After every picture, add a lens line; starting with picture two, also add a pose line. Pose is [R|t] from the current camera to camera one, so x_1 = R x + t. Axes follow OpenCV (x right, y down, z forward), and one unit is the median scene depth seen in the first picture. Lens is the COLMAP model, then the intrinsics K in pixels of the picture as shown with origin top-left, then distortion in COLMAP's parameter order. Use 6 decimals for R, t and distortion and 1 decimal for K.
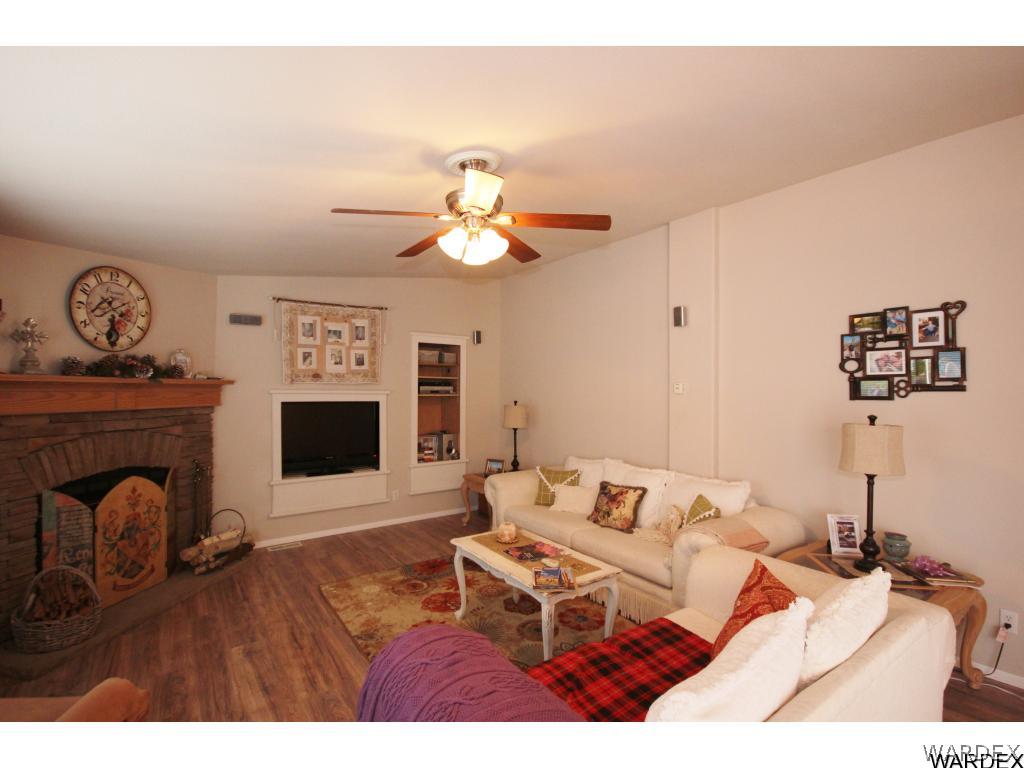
lens RADIAL K [[470.7, 0, 507.3], [0, 470.7, 386.4], [0, 0, 1]] dist [-0.000038, -0.003500]
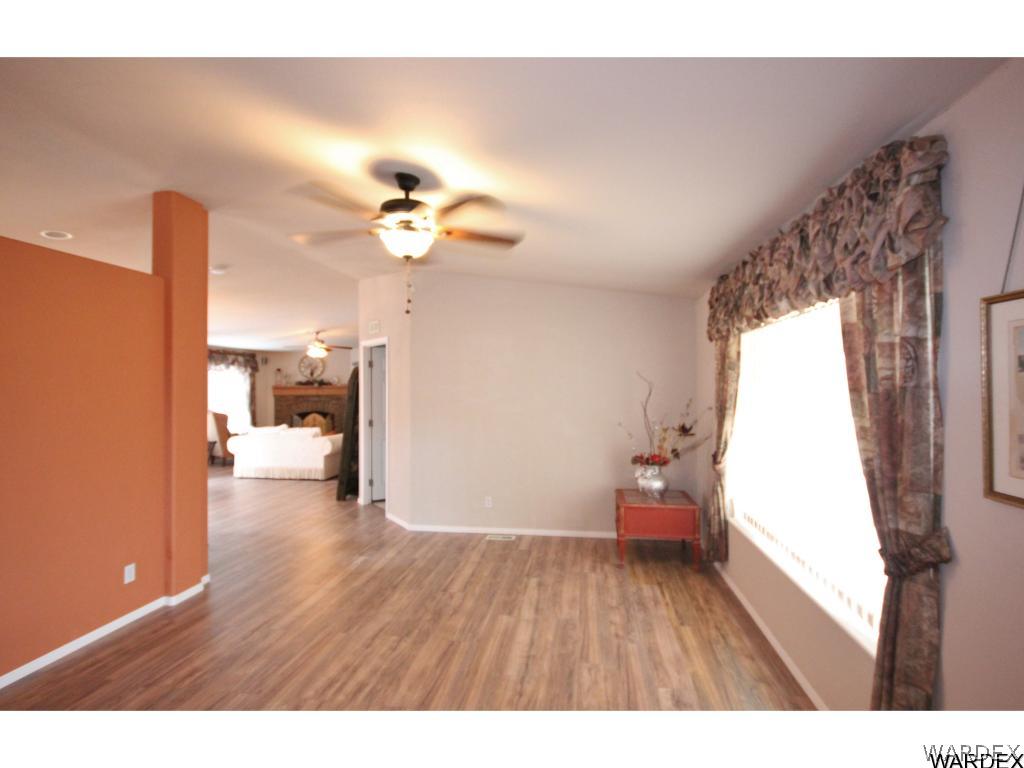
lens RADIAL K [[470.7, 0, 513.5], [0, 470.7, 385.6], [0, 0, 1]] dist [-0.000038, -0.003500]
pose [[0.740871, -0.016121, -0.671454, 2.429305], [0.018041, 0.999829, -0.004100, 0.019931], [0.671405, -0.009076, 0.741035, -0.557129]]
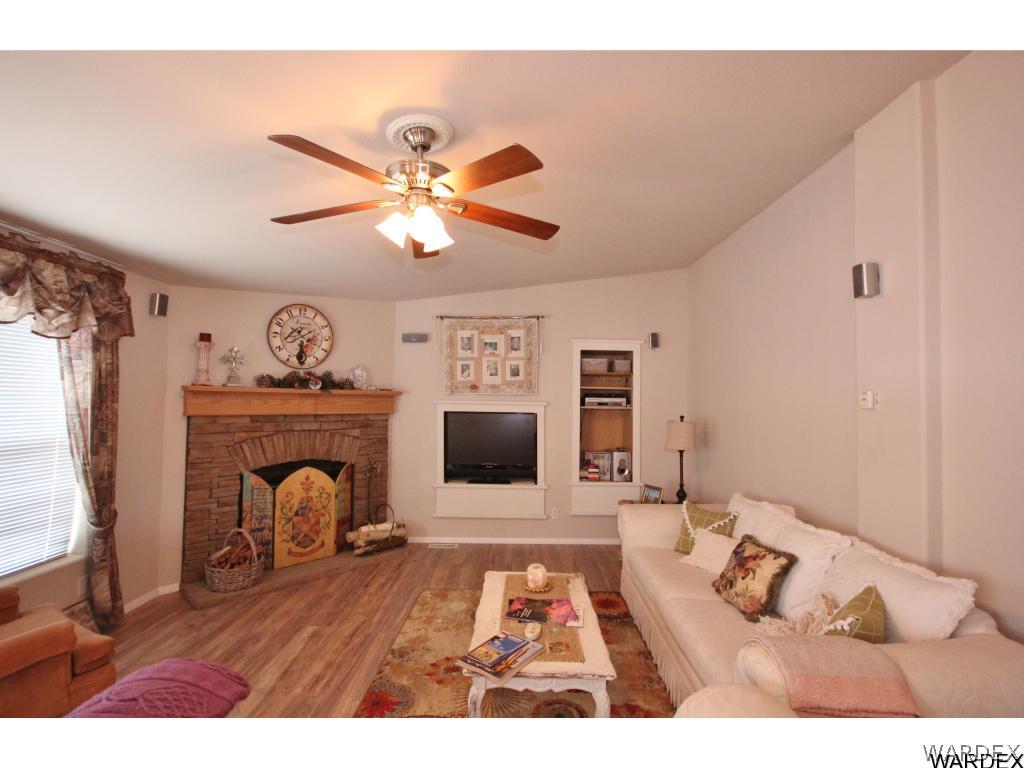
lens RADIAL K [[470.7, 0, 510.8], [0, 470.7, 387.2], [0, 0, 1]] dist [-0.000038, -0.003500]
pose [[0.815446, -0.010847, -0.578732, 0.345794], [-0.005161, 0.999648, -0.026009, 0.006135], [0.578810, 0.024196, 0.815103, 0.252354]]
